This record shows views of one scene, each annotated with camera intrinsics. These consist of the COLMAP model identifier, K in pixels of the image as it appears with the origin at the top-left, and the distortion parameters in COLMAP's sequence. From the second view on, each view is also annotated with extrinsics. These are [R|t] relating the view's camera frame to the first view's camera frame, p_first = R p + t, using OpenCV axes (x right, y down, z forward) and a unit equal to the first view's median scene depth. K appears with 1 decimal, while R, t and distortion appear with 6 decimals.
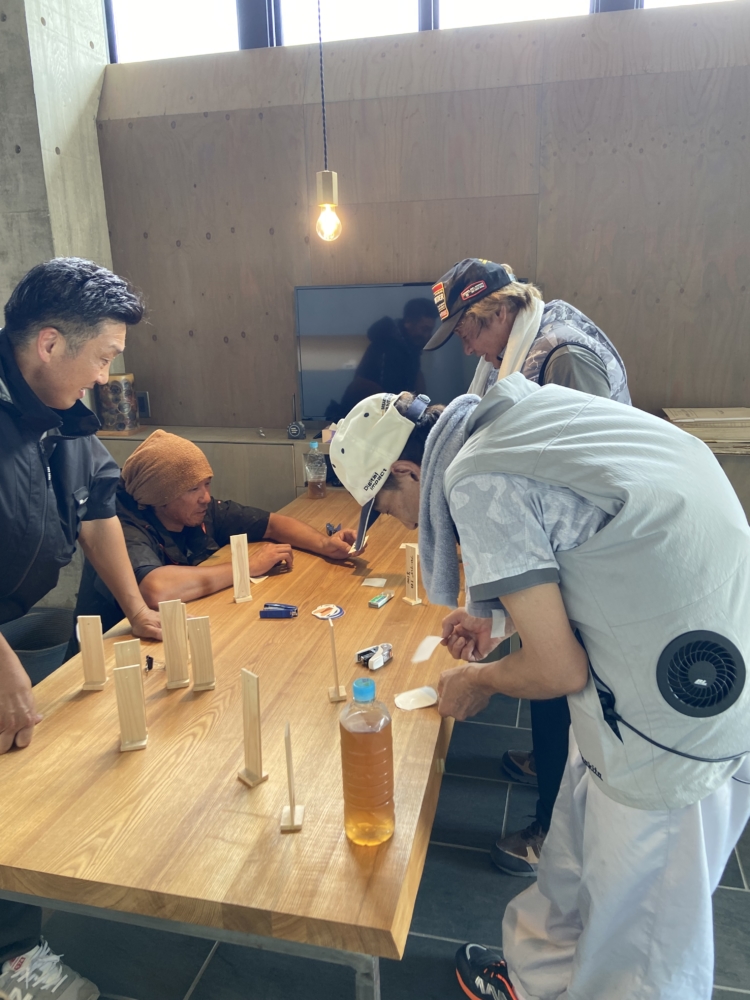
lens RADIAL K [[746.1, 0, 375.0], [0, 746.1, 500.0], [0, 0, 1]] dist [0.001215, -0.000901]
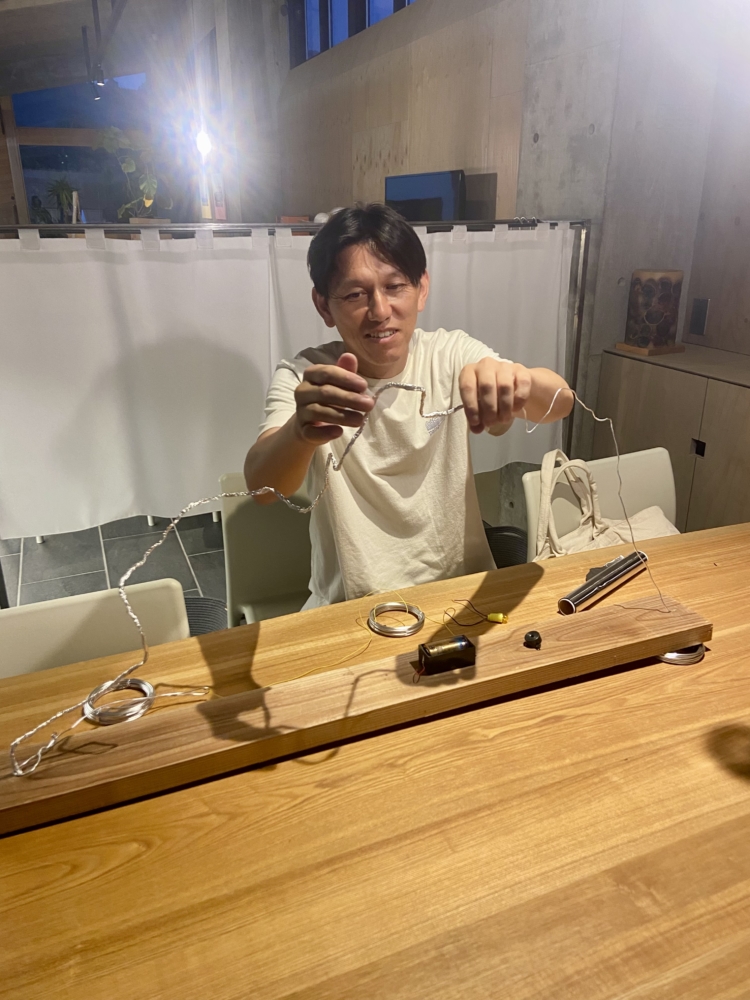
lens RADIAL K [[746.1, 0, 375.0], [0, 746.1, 500.0], [0, 0, 1]] dist [0.001215, -0.000901]
pose [[0.601693, 0.304209, -0.738528, 0.160765], [-0.214169, 0.952218, 0.217743, -0.088568], [0.769479, 0.027156, 0.638095, 0.539316]]
